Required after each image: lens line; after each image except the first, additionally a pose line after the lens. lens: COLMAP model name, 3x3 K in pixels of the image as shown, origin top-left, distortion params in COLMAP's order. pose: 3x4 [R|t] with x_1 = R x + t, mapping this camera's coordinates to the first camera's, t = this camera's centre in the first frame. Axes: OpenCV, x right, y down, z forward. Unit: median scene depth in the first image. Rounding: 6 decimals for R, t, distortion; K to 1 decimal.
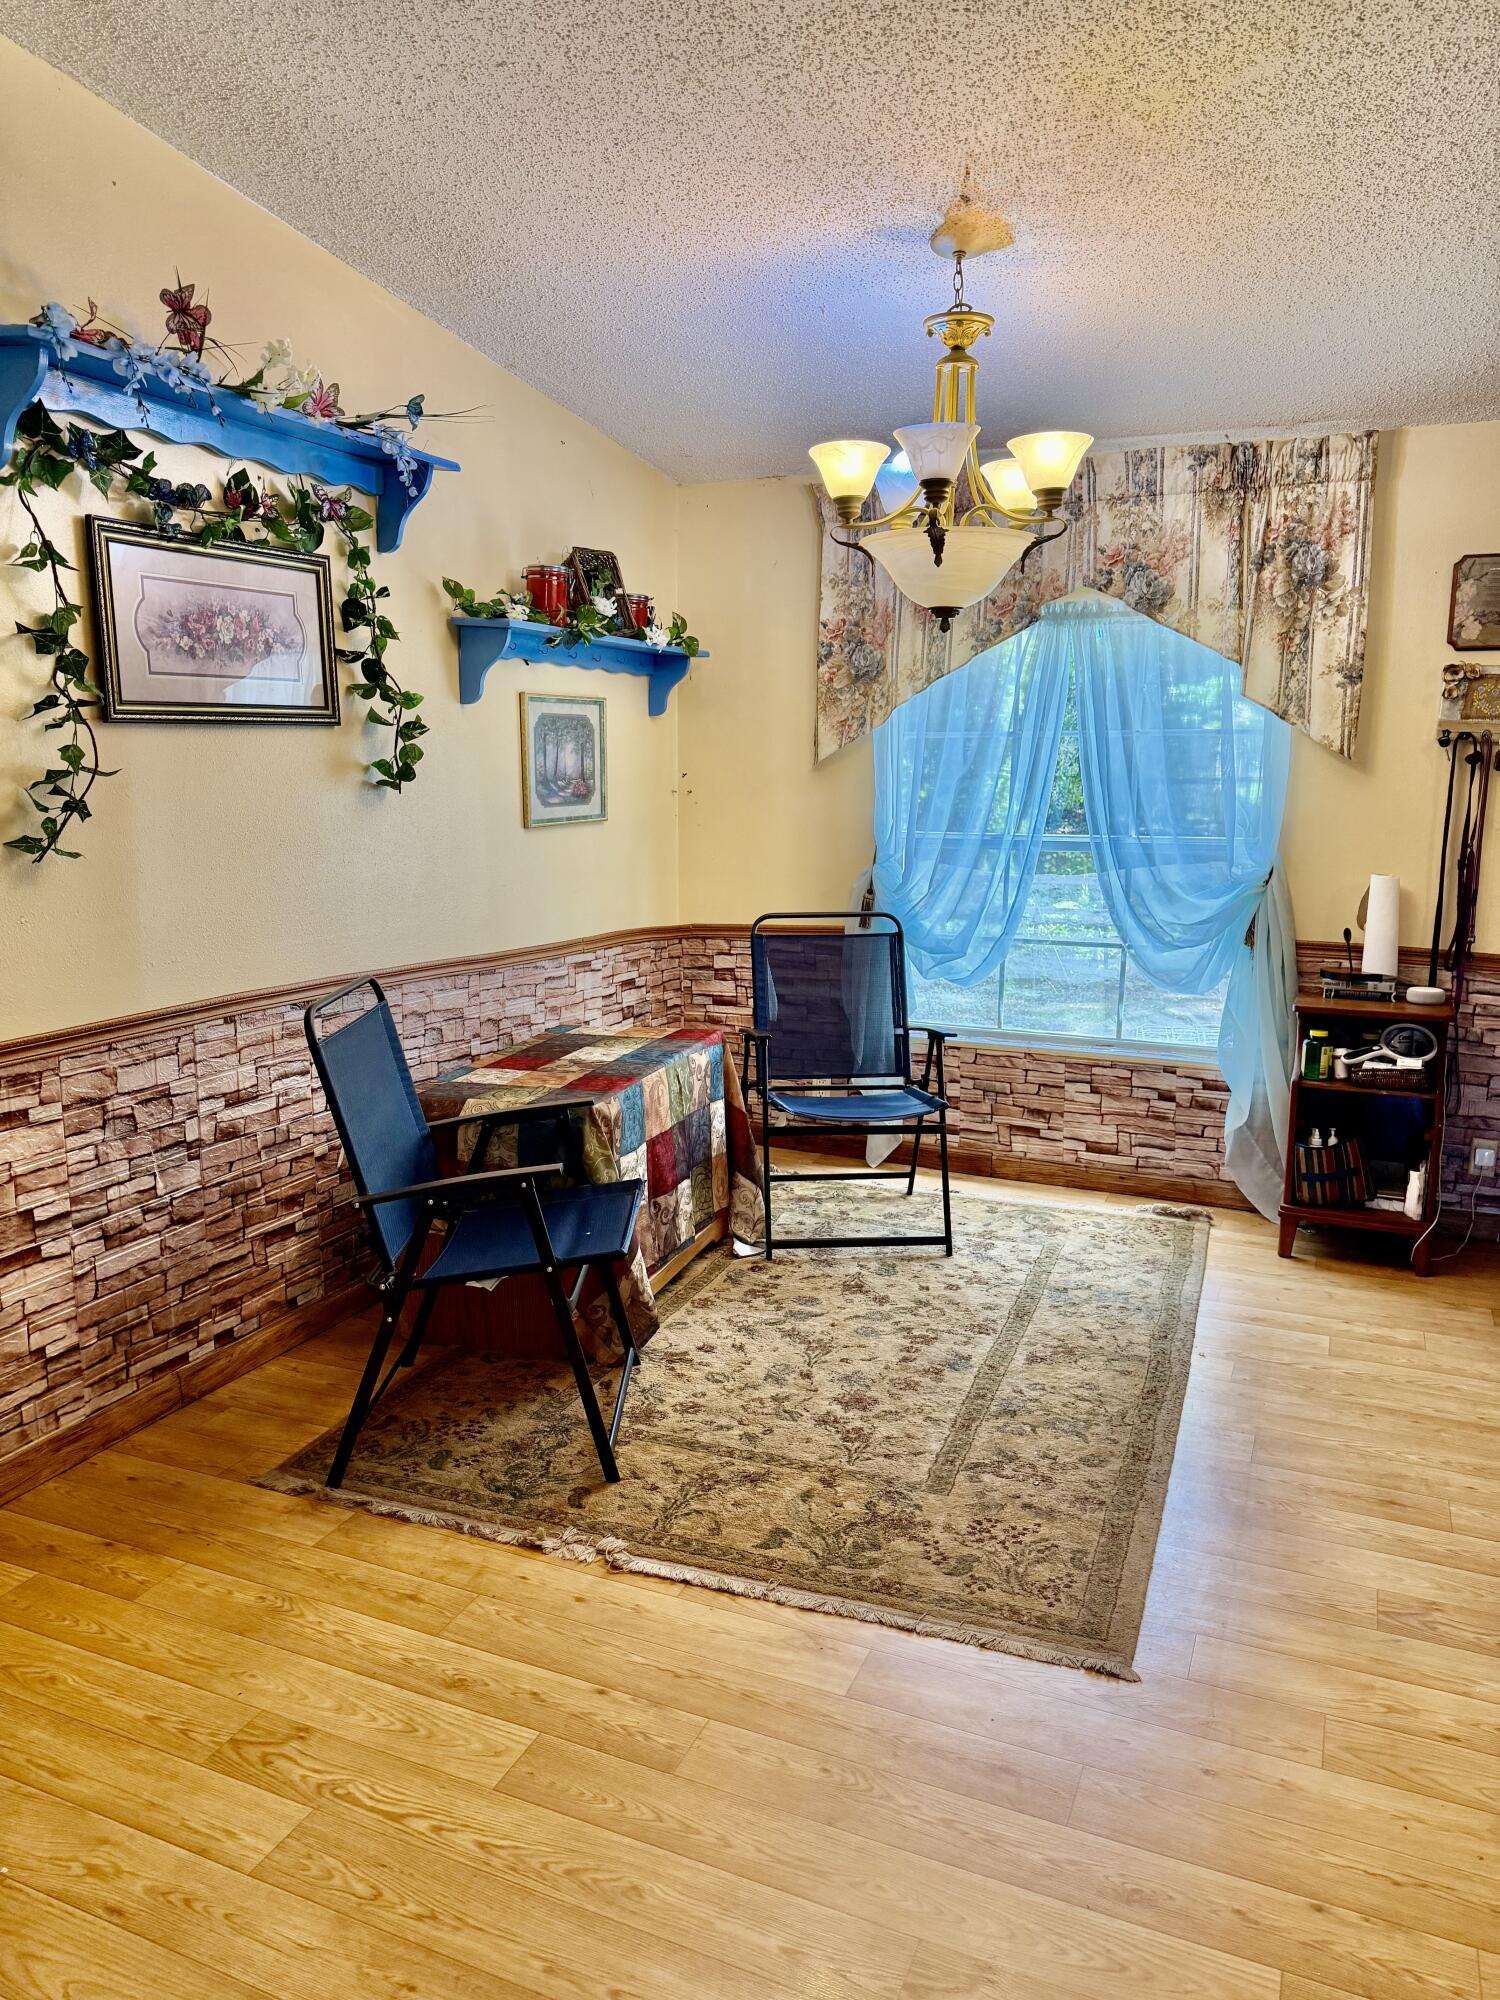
lens RADIAL K [[1371.6, 0, 754.9], [0, 1371.6, 1011.6], [0, 0, 1]] dist [0.116129, -0.205239]
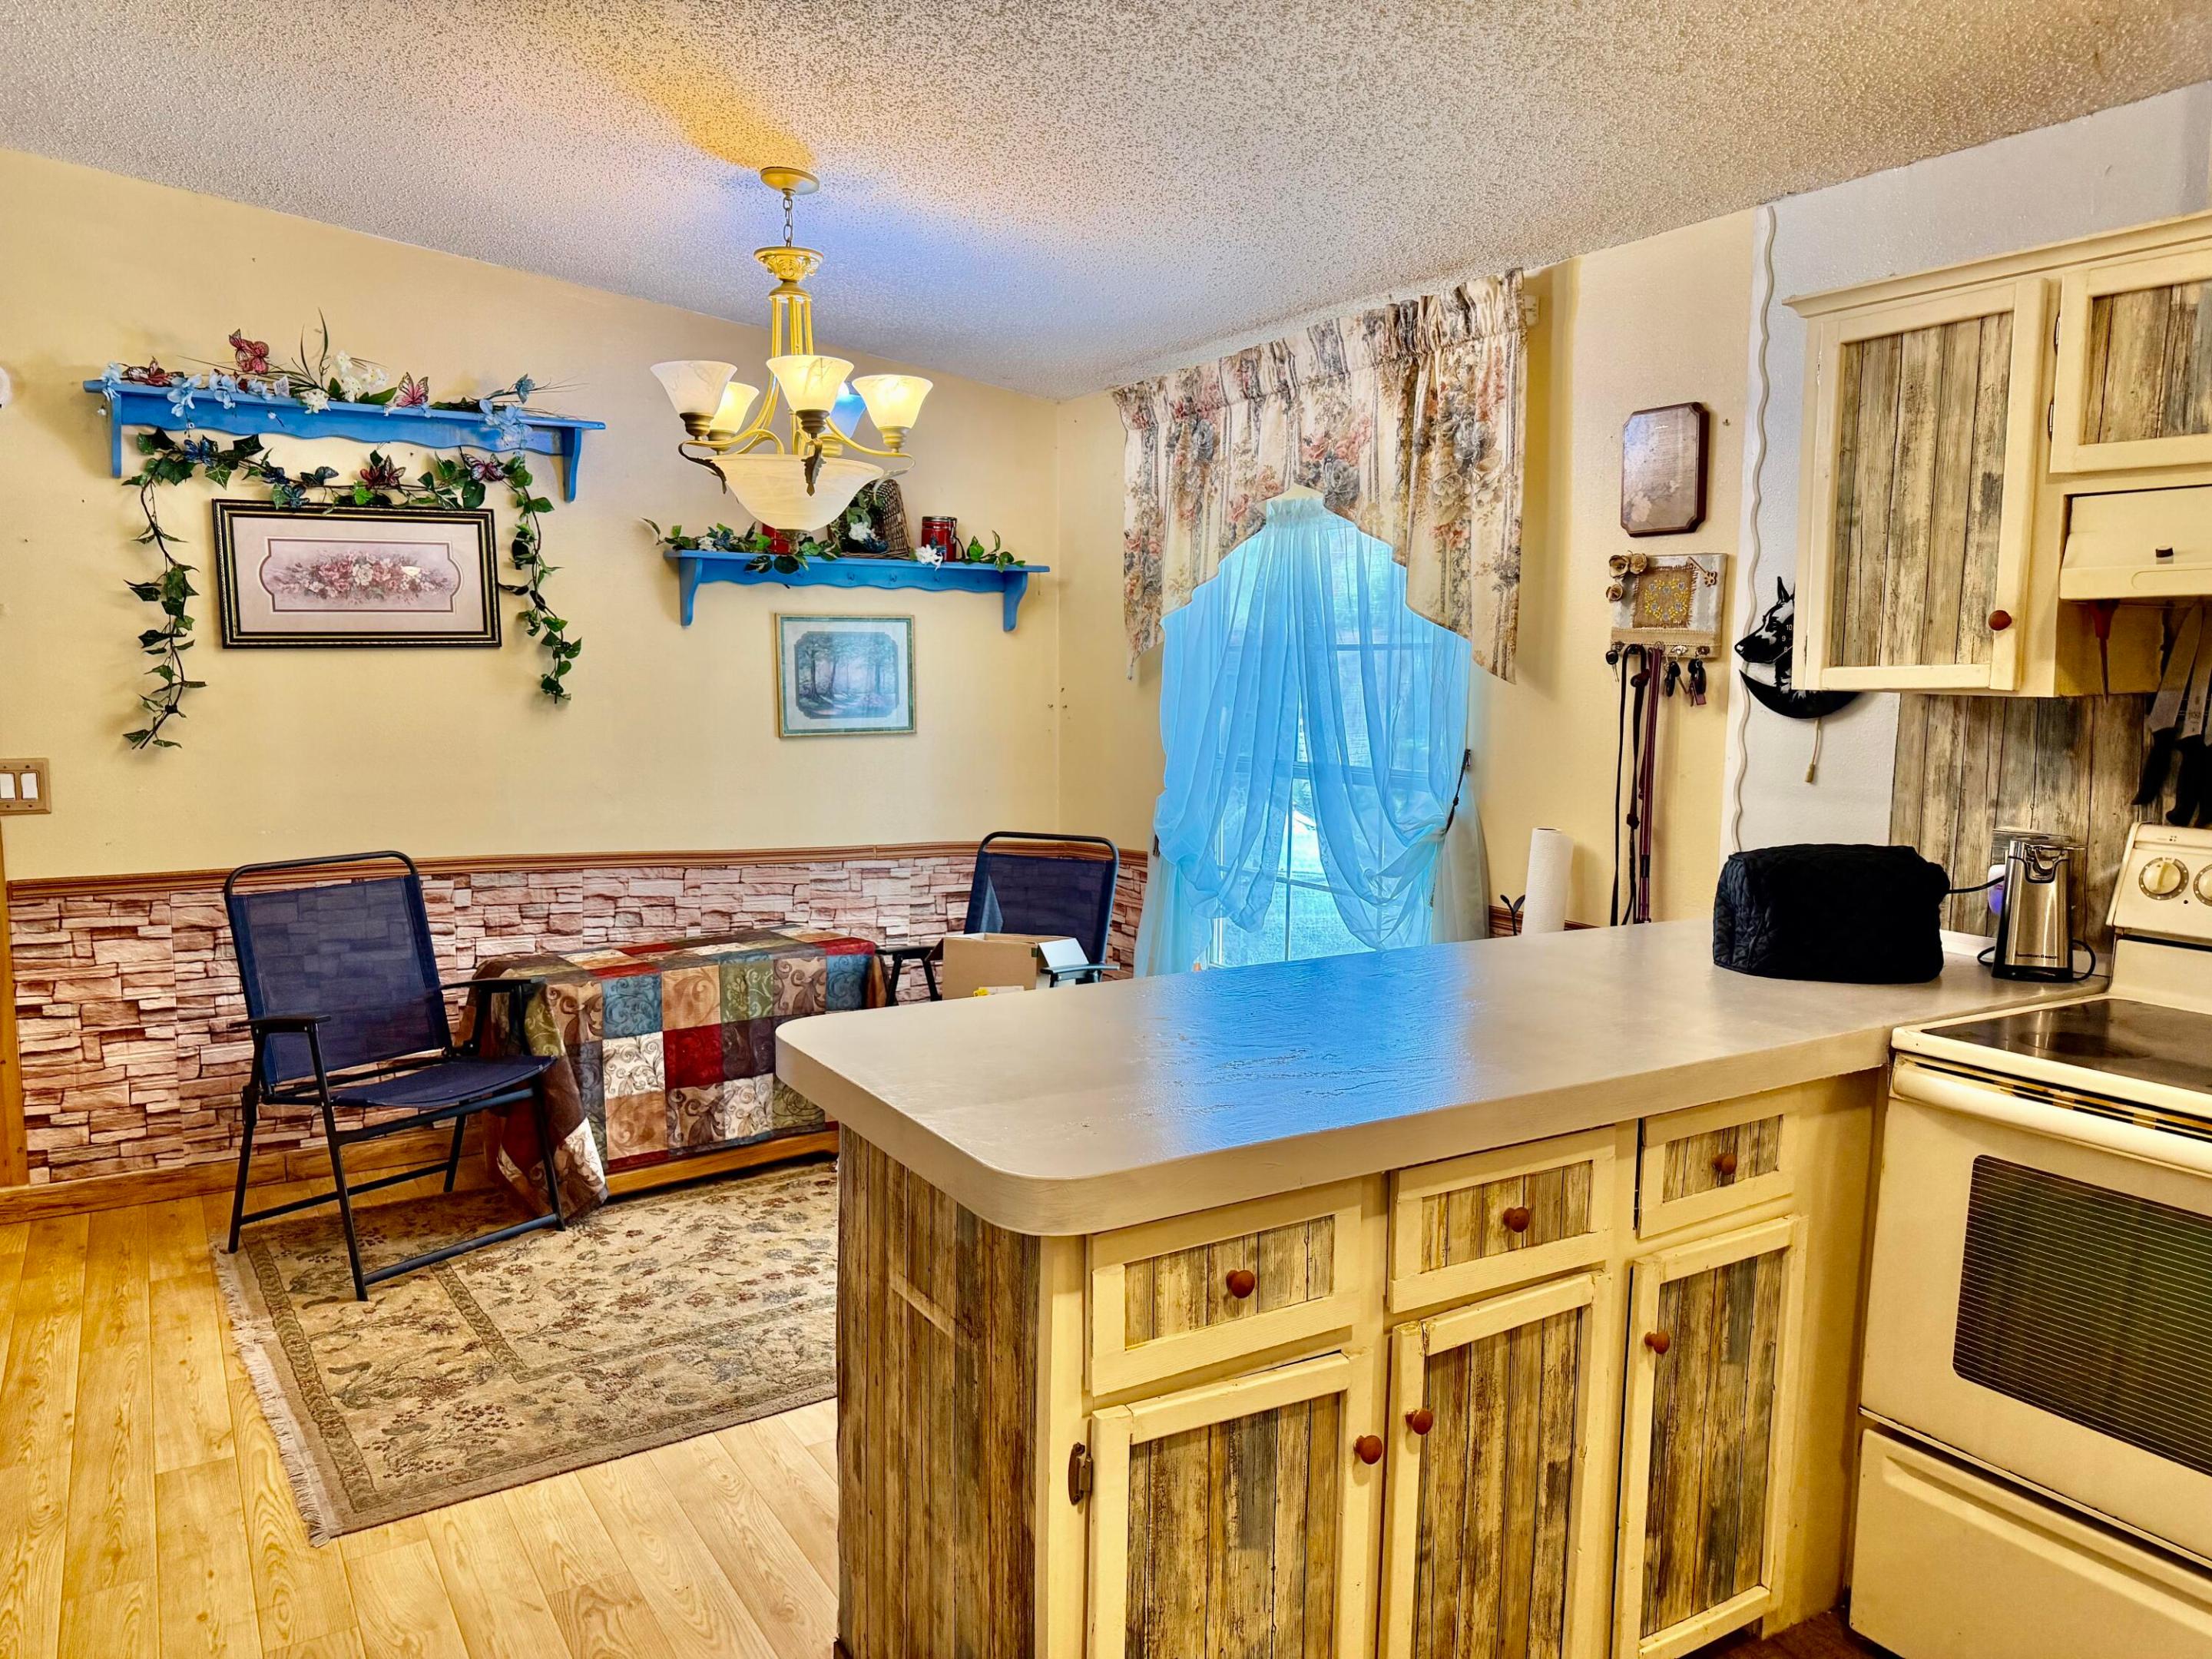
lens RADIAL K [[1544.6, 0, 1108.3], [0, 1544.6, 834.2], [0, 0, 1]] dist [0.116635, -0.164288]
pose [[0.822115, 0.061727, -0.565965, 0.908608], [-0.102458, 0.993915, -0.040428, -0.044426], [0.560026, 0.091225, 0.823437, 0.194460]]
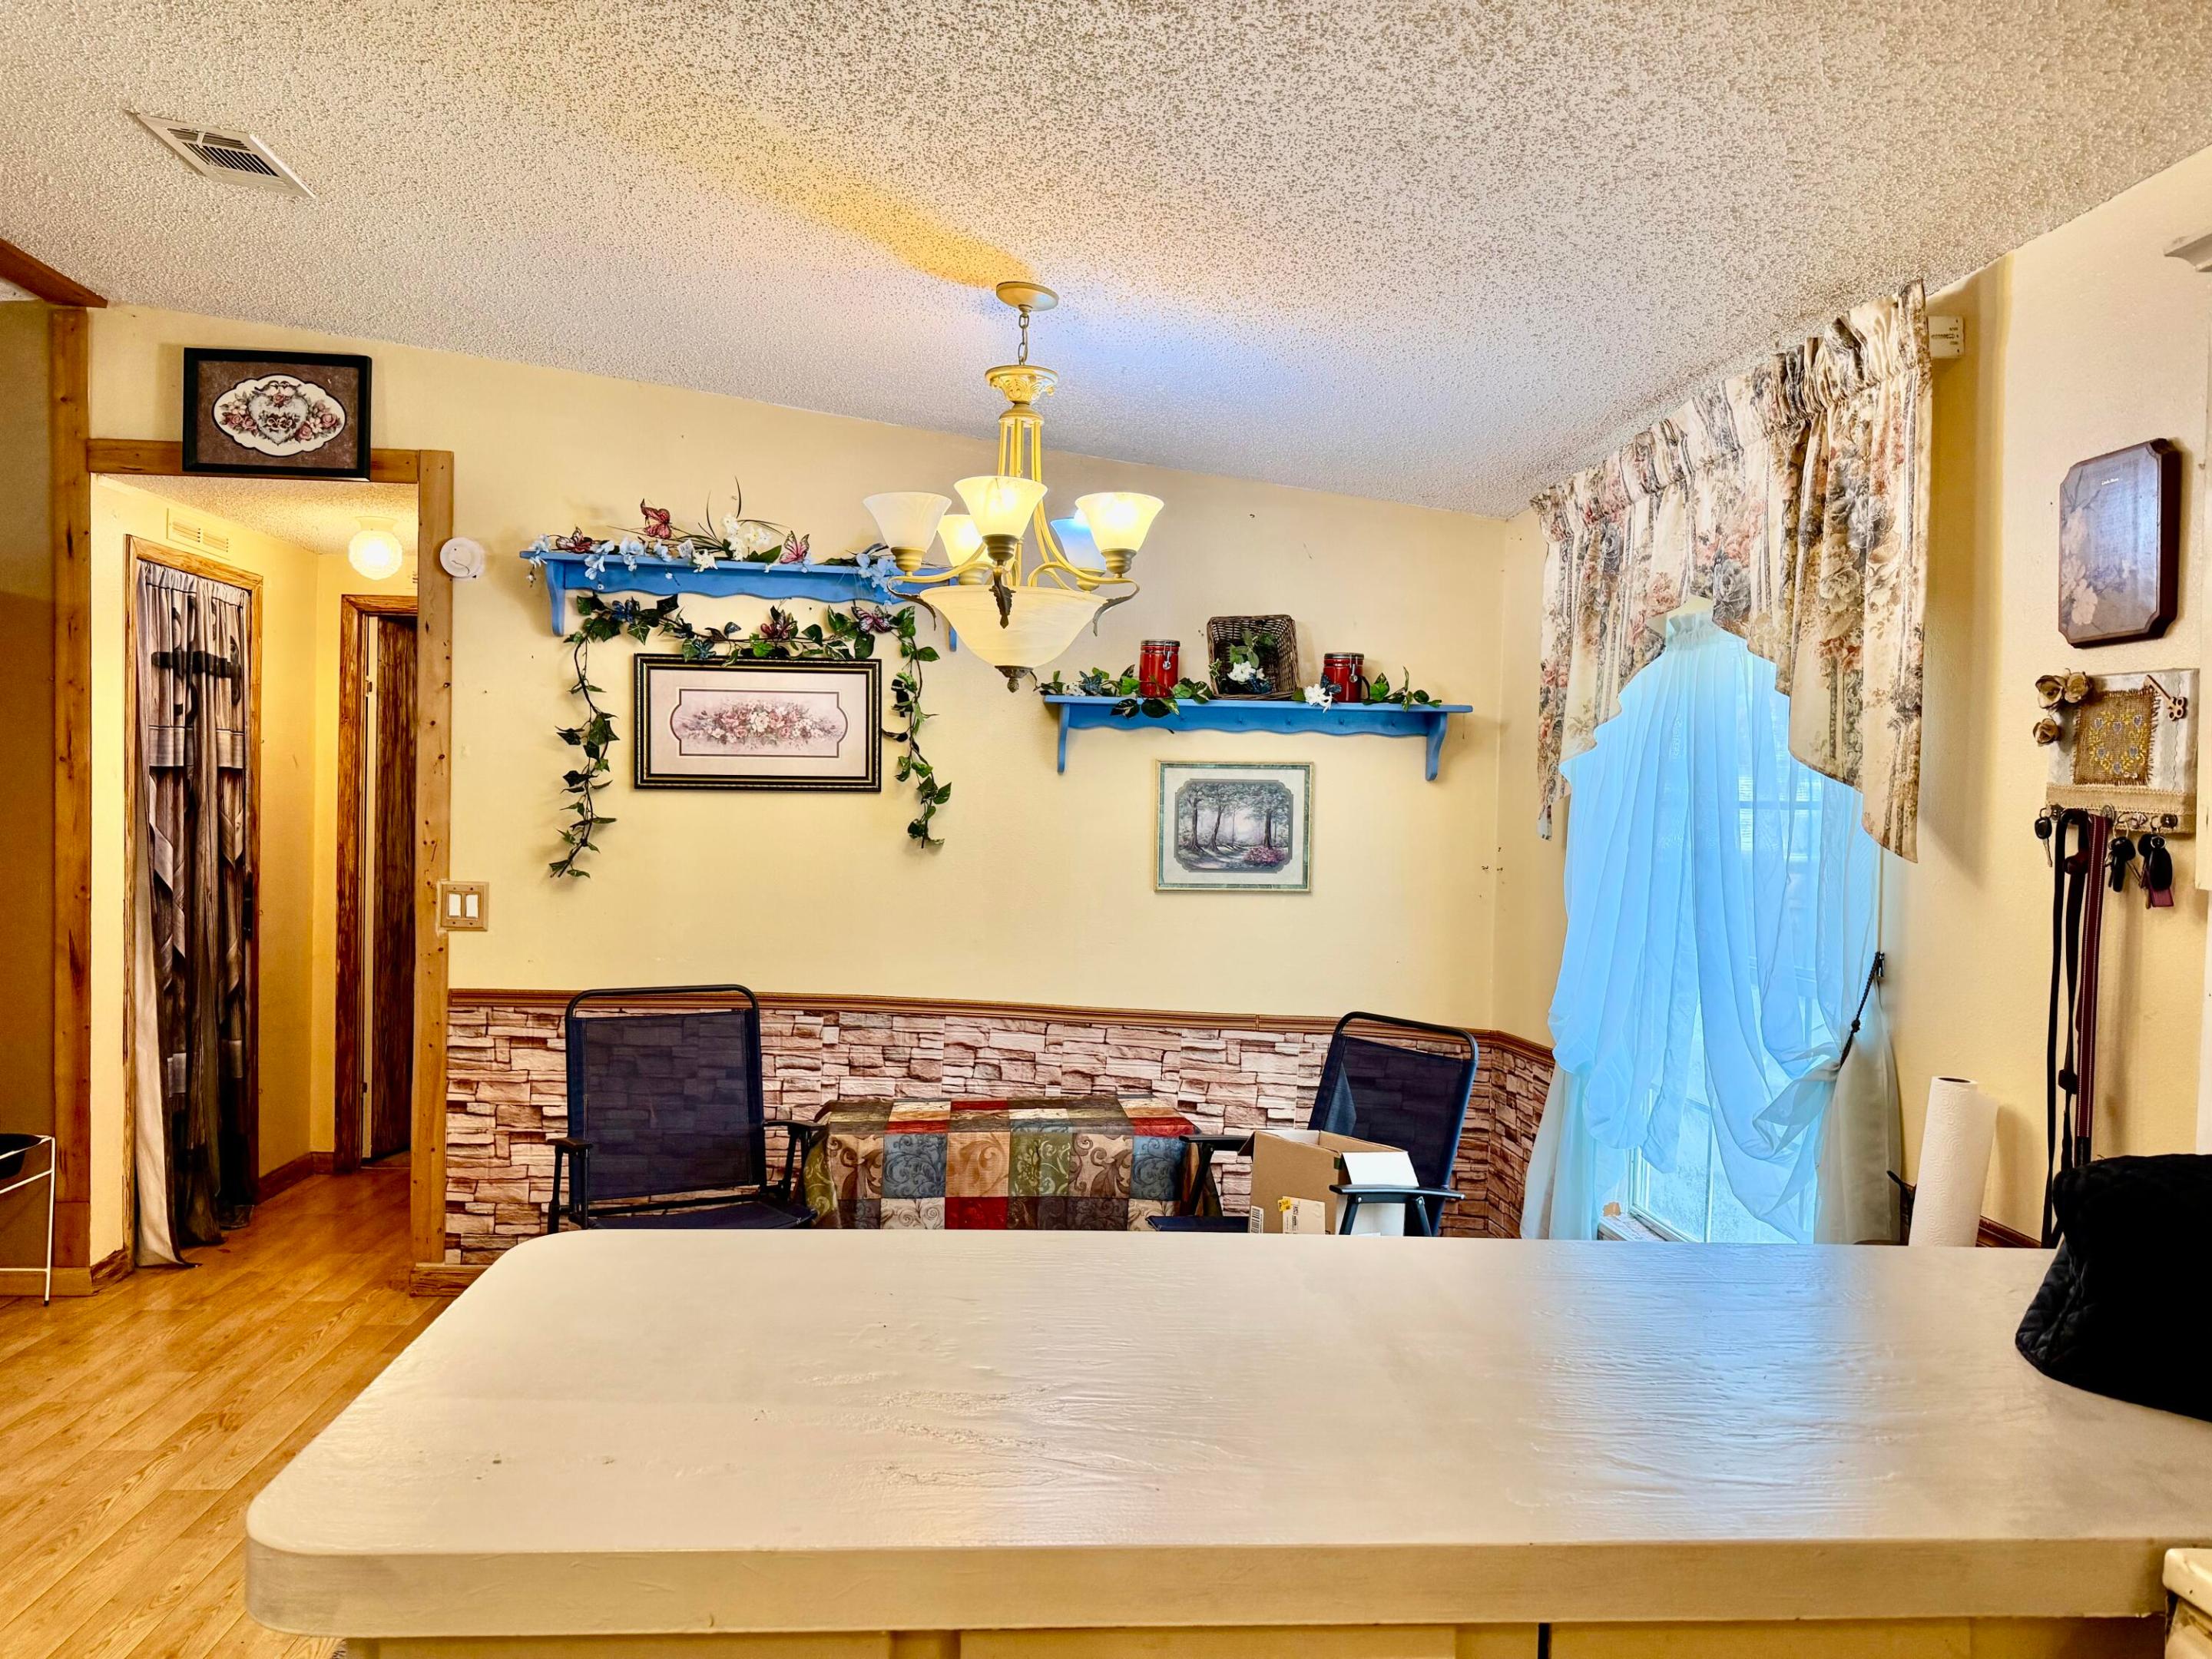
lens RADIAL K [[1544.6, 0, 1108.3], [0, 1544.6, 834.2], [0, 0, 1]] dist [0.116635, -0.164288]
pose [[0.473052, 0.025557, -0.880664, 1.000690], [-0.181337, 0.981002, -0.068937, -0.111595], [0.862171, 0.192307, 0.468700, 0.543178]]
